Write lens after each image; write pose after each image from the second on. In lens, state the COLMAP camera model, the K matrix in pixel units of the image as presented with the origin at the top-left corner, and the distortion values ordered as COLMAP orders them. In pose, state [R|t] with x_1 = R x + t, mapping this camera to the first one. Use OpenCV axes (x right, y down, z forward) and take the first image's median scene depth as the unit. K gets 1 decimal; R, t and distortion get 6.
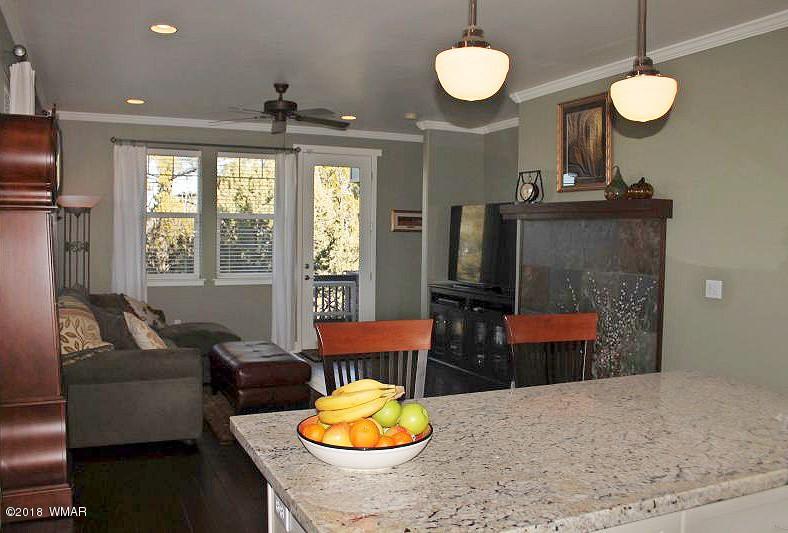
lens RADIAL K [[680.3, 0, 393.7], [0, 680.3, 265.4], [0, 0, 1]] dist [-0.005116, -0.000116]
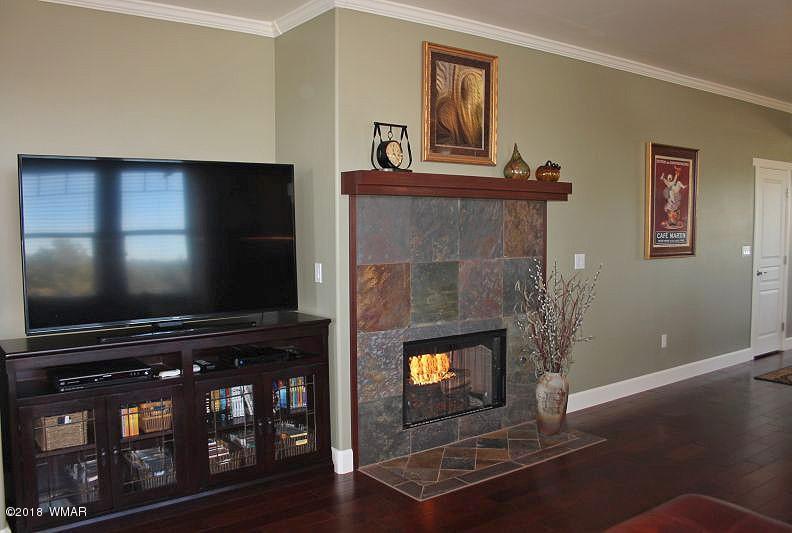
lens RADIAL K [[683.8, 0, 396.0], [0, 683.8, 266.2], [0, 0, 1]] dist [-0.005116, -0.000116]
pose [[-0.202108, -0.064272, 0.977252, -0.548135], [0.056136, 0.995444, 0.077078, -0.057783], [-0.977753, 0.070437, -0.197579, 1.317329]]
